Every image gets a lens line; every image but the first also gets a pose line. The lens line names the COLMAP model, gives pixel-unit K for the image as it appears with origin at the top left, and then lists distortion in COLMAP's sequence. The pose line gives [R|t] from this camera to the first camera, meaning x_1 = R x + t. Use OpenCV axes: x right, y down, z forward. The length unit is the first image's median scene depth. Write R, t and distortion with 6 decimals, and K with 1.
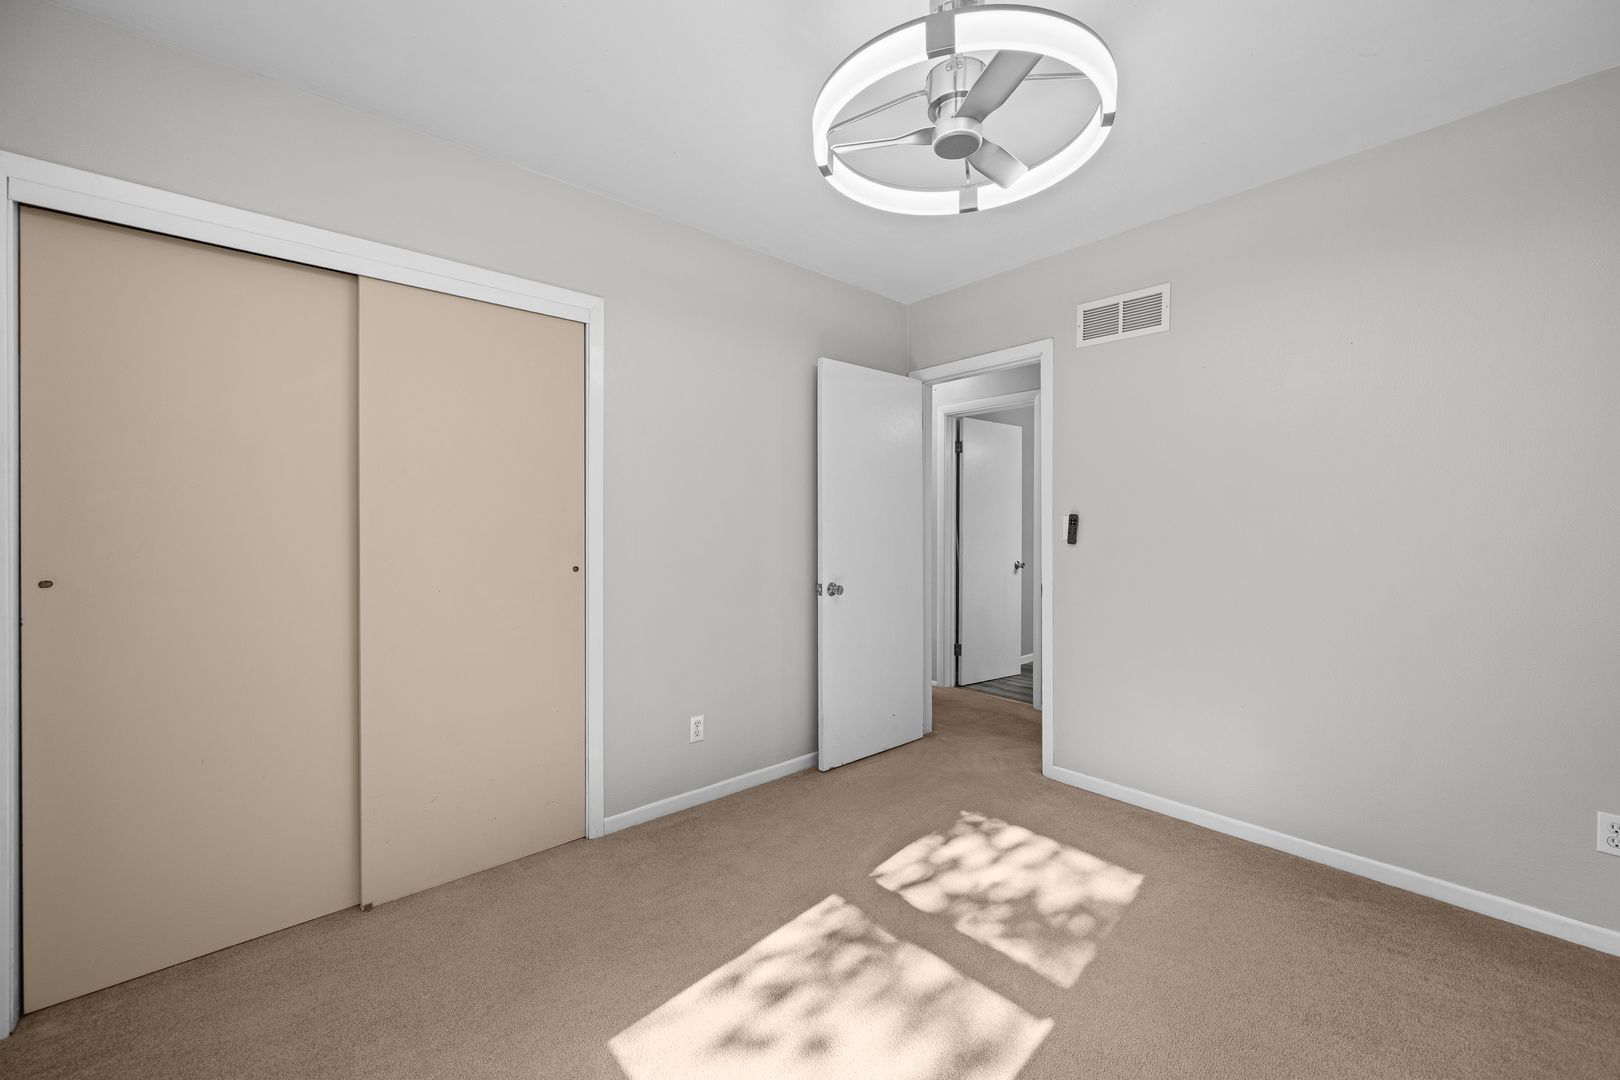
lens RADIAL K [[639.5, 0, 819.0], [0, 639.5, 533.5], [0, 0, 1]] dist [-0.001170, 0.000047]
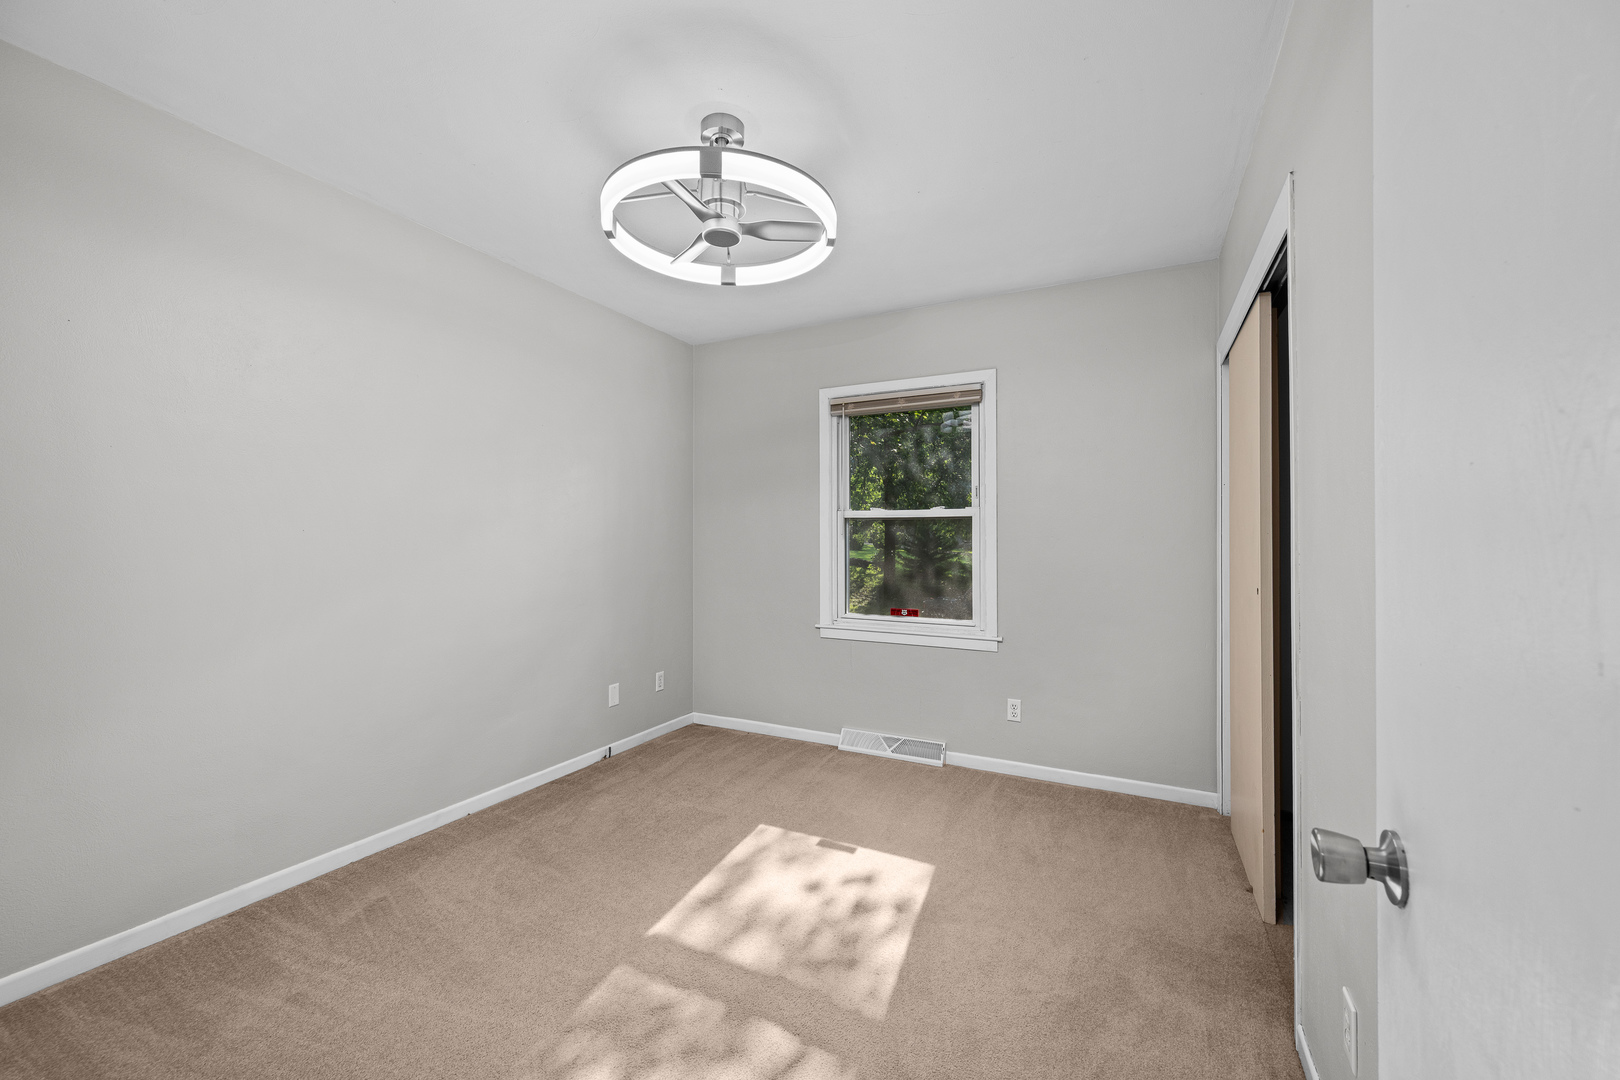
lens RADIAL K [[639.5, 0, 819.0], [0, 639.5, 533.5], [0, 0, 1]] dist [-0.001170, 0.000047]
pose [[-0.932560, -0.004384, -0.360988, 0.454076], [-0.003373, 0.999988, -0.003430, -0.020210], [0.360999, -0.001981, -0.932564, 2.048317]]
